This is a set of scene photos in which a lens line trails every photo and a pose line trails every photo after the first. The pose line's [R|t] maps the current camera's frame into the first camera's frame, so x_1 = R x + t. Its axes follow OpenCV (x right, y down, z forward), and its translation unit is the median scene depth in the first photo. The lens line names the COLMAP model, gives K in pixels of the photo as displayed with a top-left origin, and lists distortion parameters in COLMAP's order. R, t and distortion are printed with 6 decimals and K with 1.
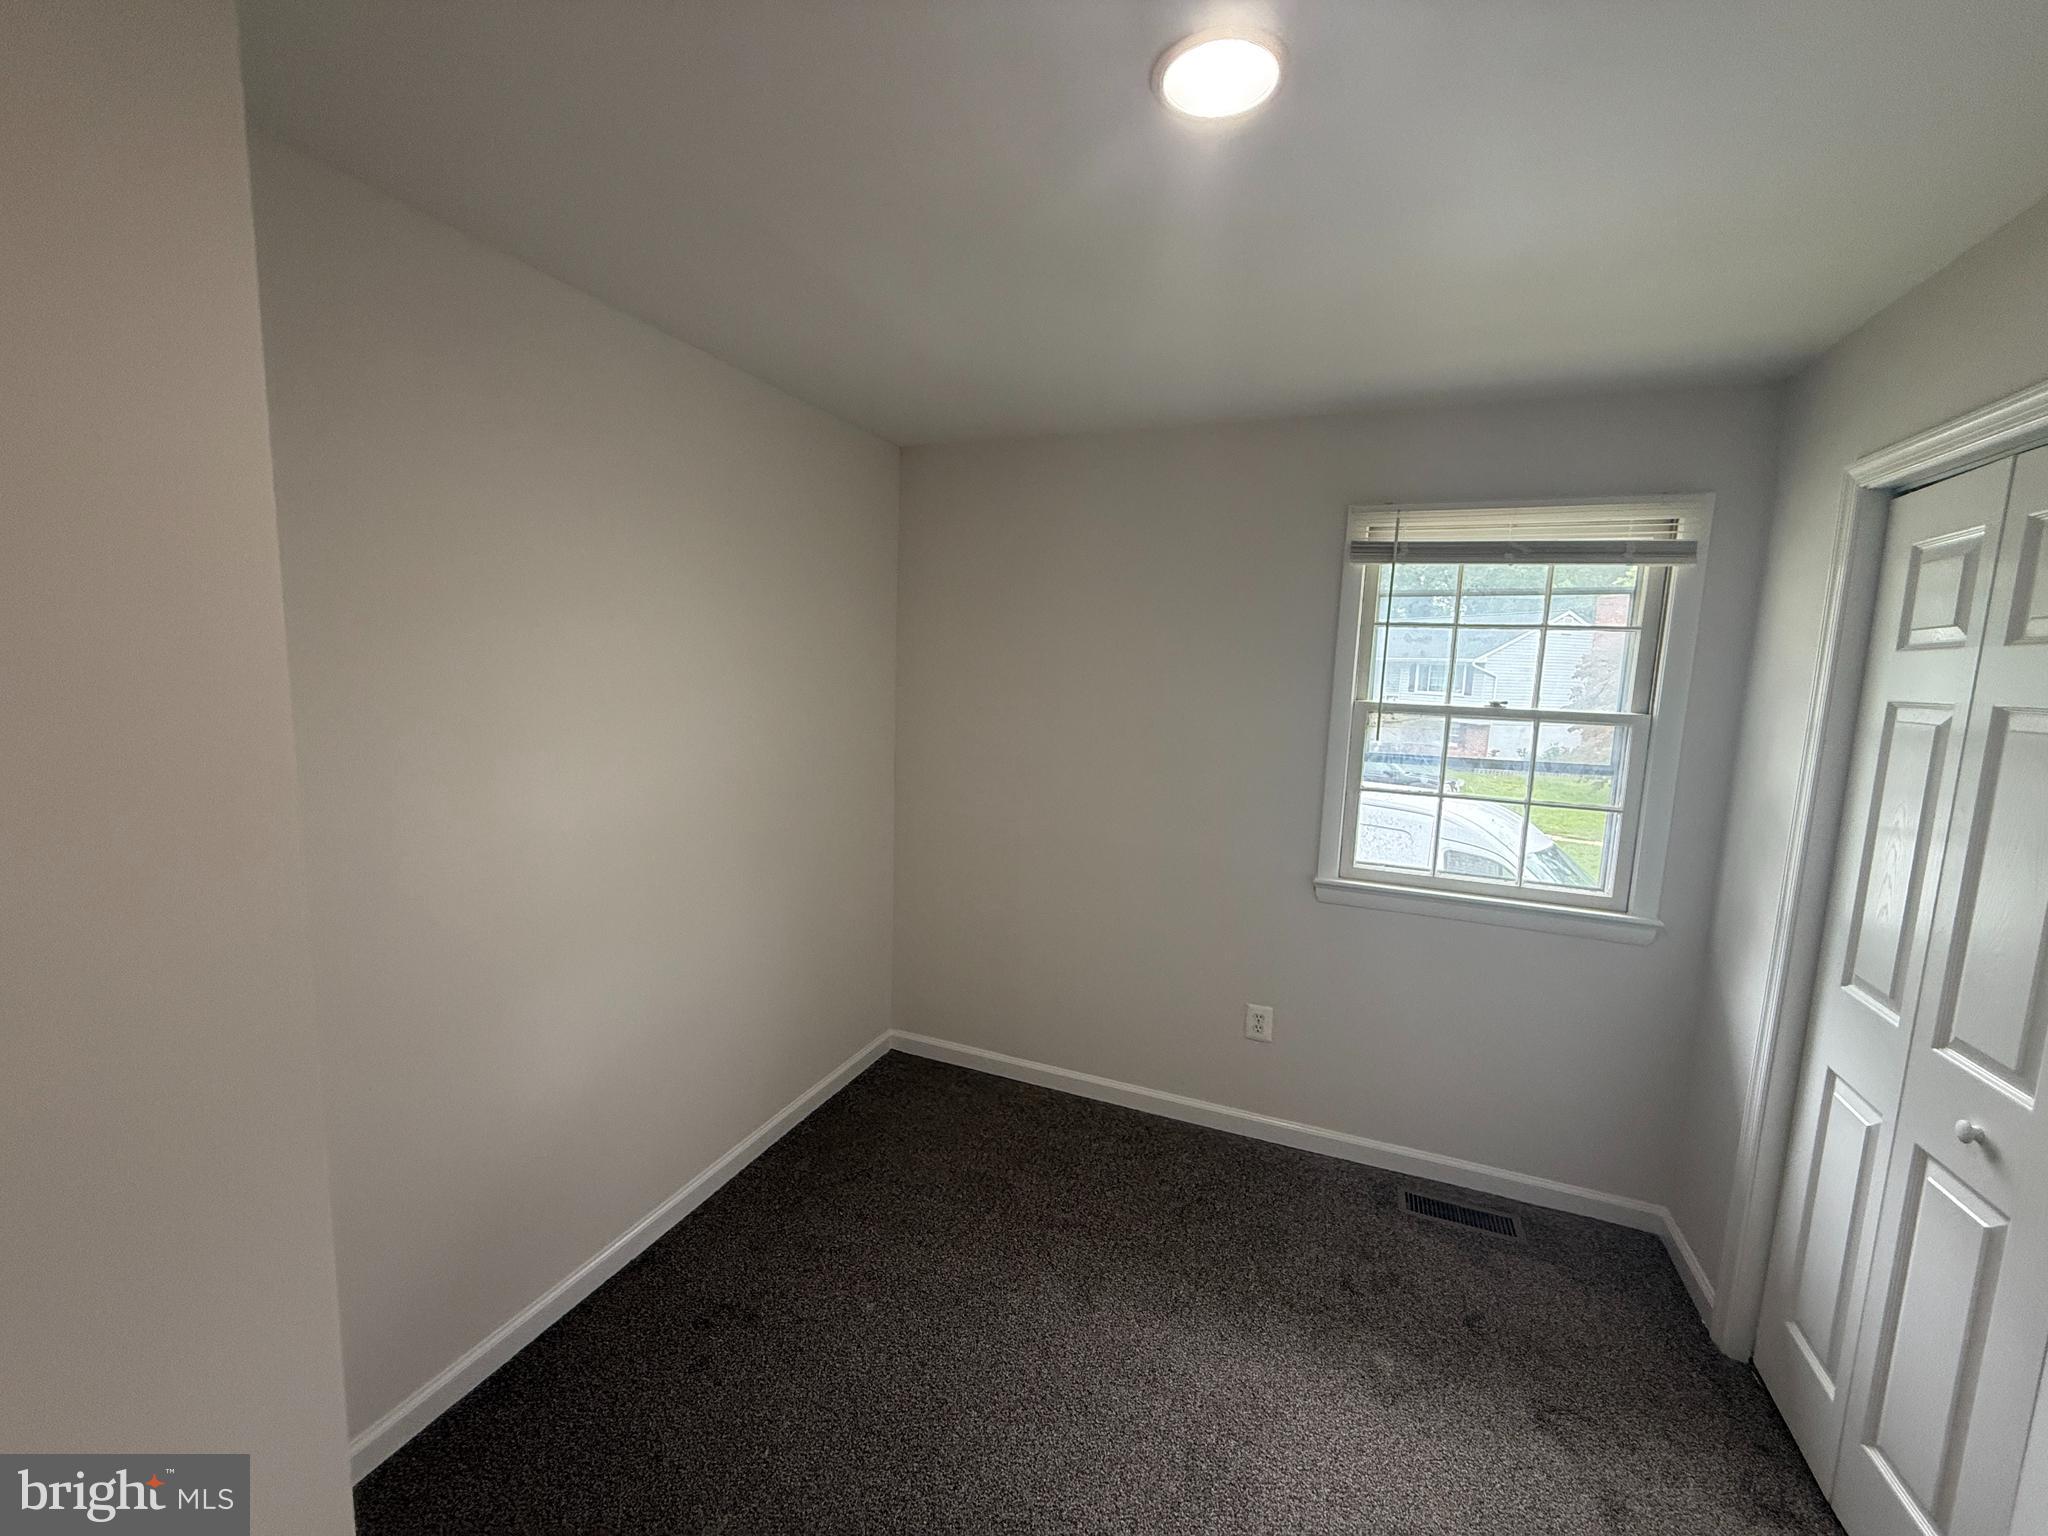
lens RADIAL K [[825.1, 0, 1024.0], [0, 825.1, 768.0], [0, 0, 1]] dist [-0.000881, -0.000054]
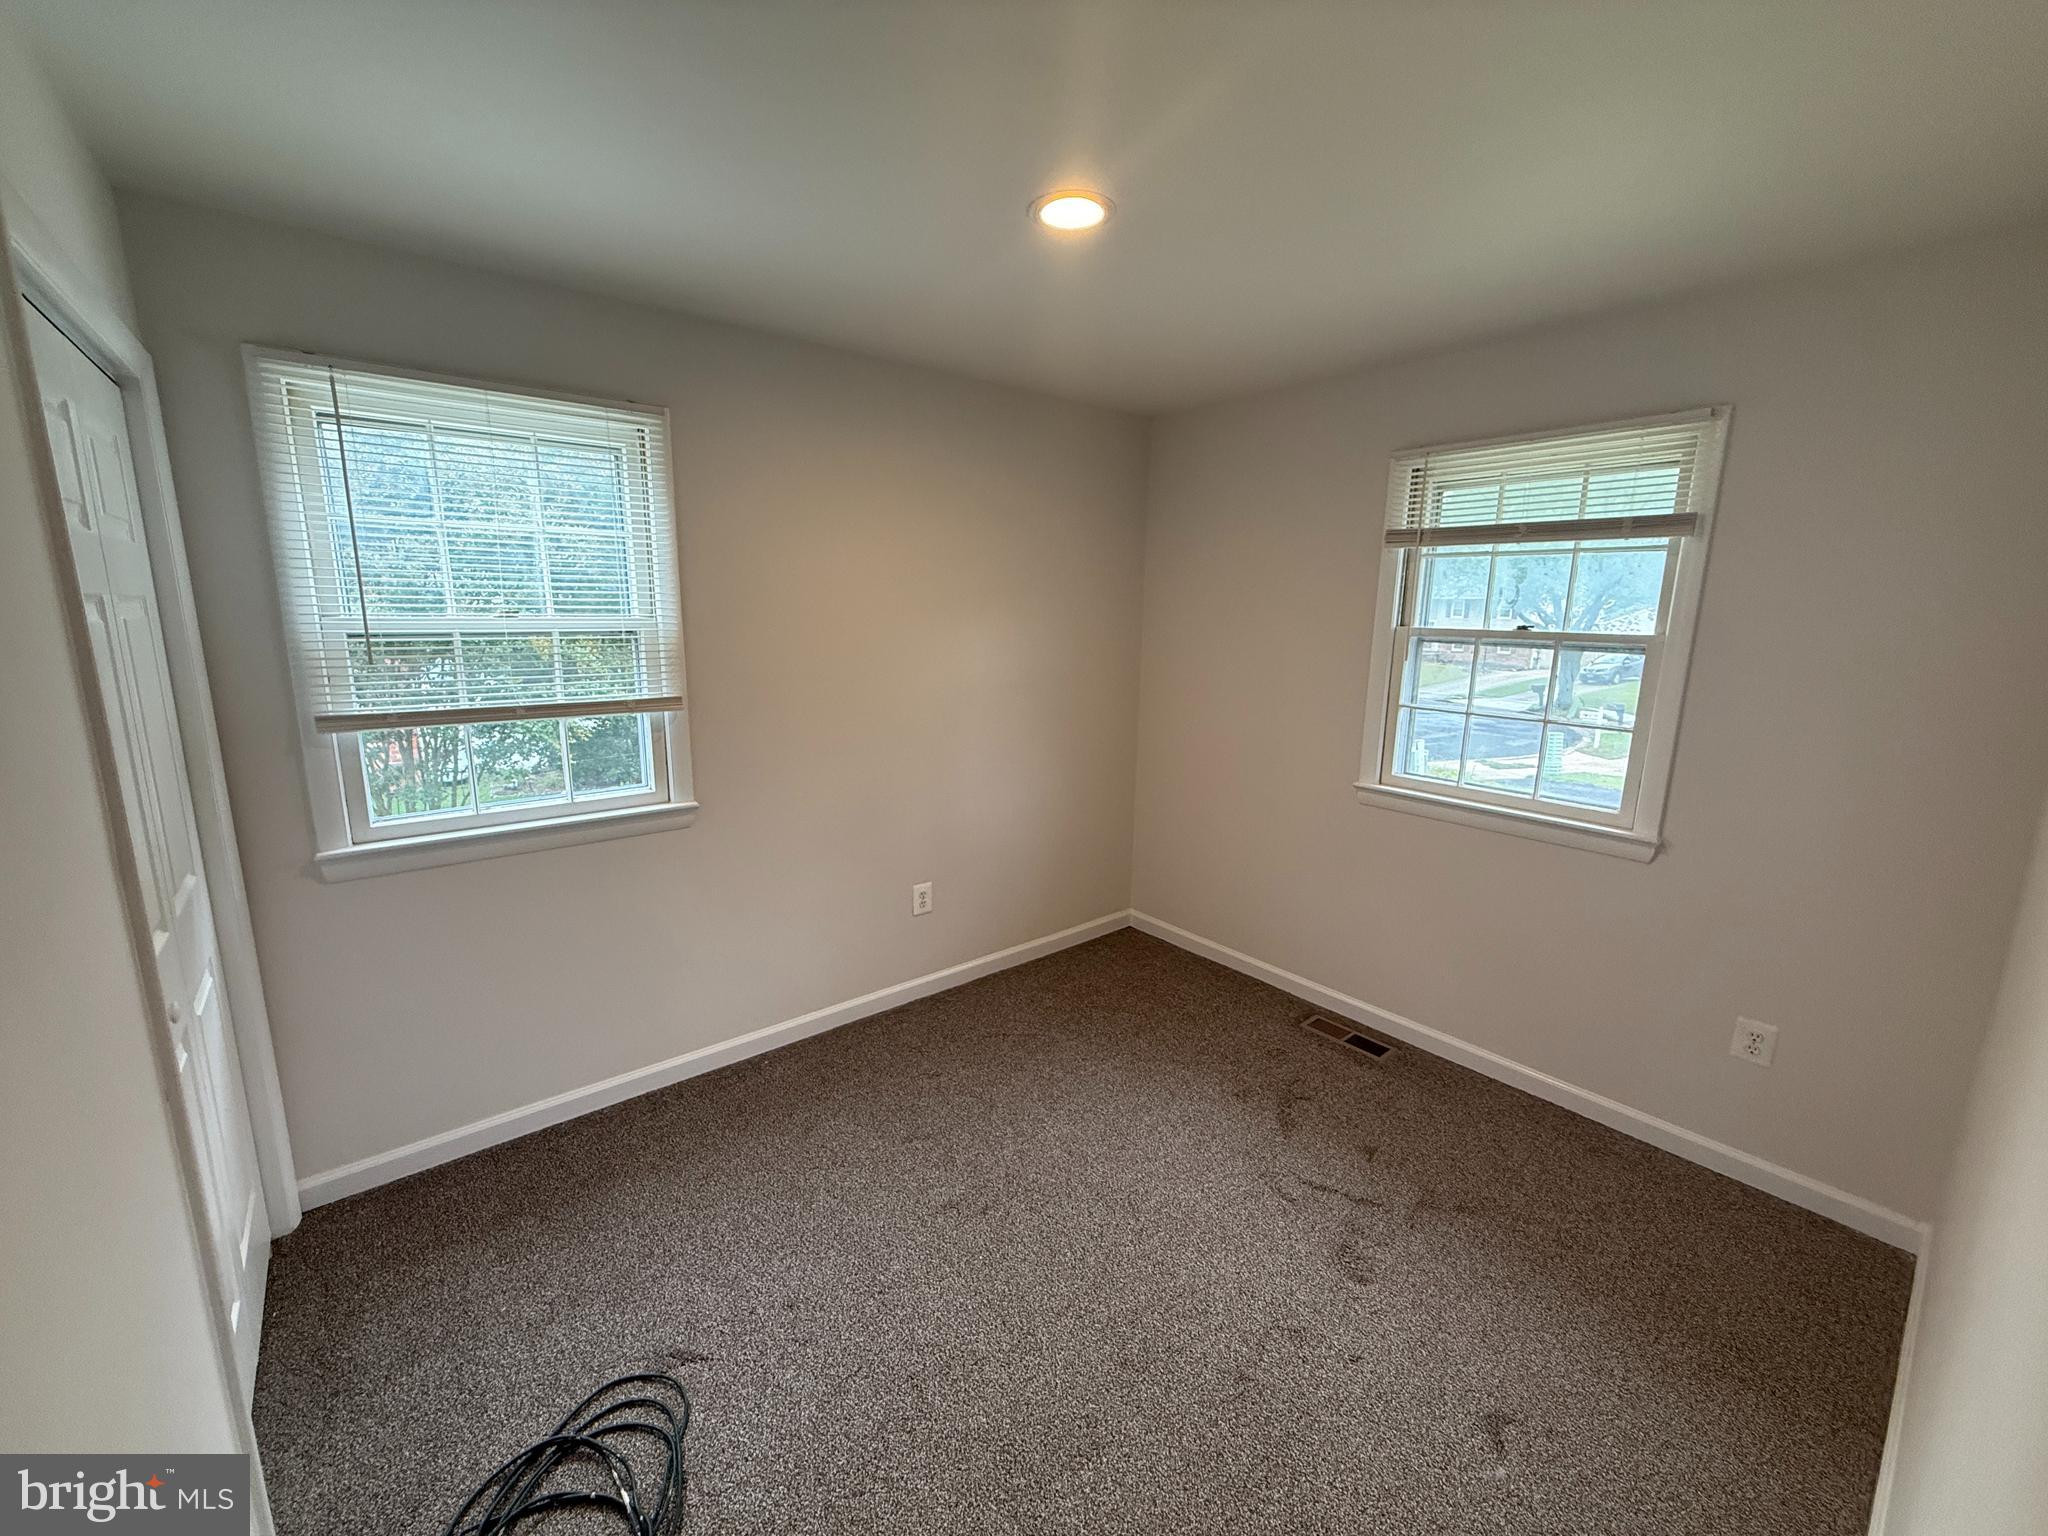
lens RADIAL K [[825.1, 0, 1024.0], [0, 825.1, 768.0], [0, 0, 1]] dist [-0.000881, -0.000054]
pose [[0.874522, 0.061898, -0.481019, 0.508601], [-0.027528, 0.996558, 0.078192, 0.036095], [0.484203, -0.055139, 0.873216, -0.236081]]
